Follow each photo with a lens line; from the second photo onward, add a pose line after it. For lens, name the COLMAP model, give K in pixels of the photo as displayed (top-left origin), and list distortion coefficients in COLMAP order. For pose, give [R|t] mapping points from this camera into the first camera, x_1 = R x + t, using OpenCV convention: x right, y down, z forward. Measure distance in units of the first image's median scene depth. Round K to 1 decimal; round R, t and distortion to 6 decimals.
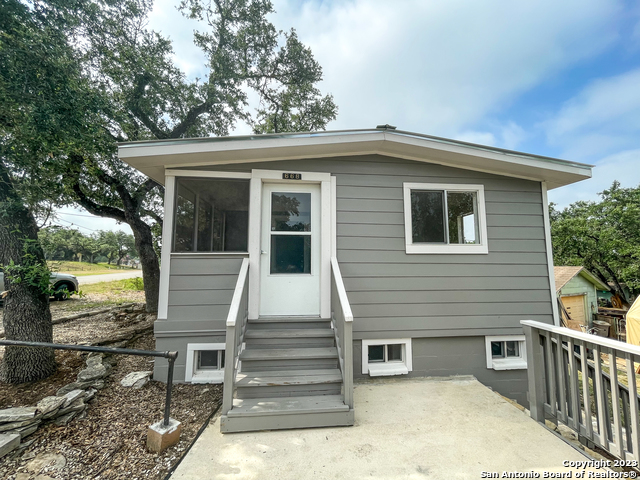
lens RADIAL K [[260.3, 0, 318.0], [0, 260.3, 240.7], [0, 0, 1]] dist [-0.000968, -0.000367]
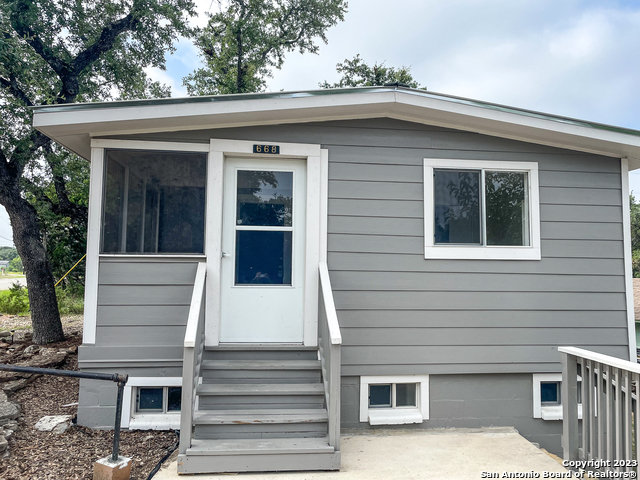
lens RADIAL K [[482.8, 0, 320.8], [0, 482.8, 238.6], [0, 0, 1]] dist [-0.008565, 0.002079]
pose [[0.999785, 0.011722, 0.017075, 0.030125], [-0.012091, 0.999693, 0.021622, -0.031878], [-0.016817, -0.021824, 0.999620, -0.336062]]
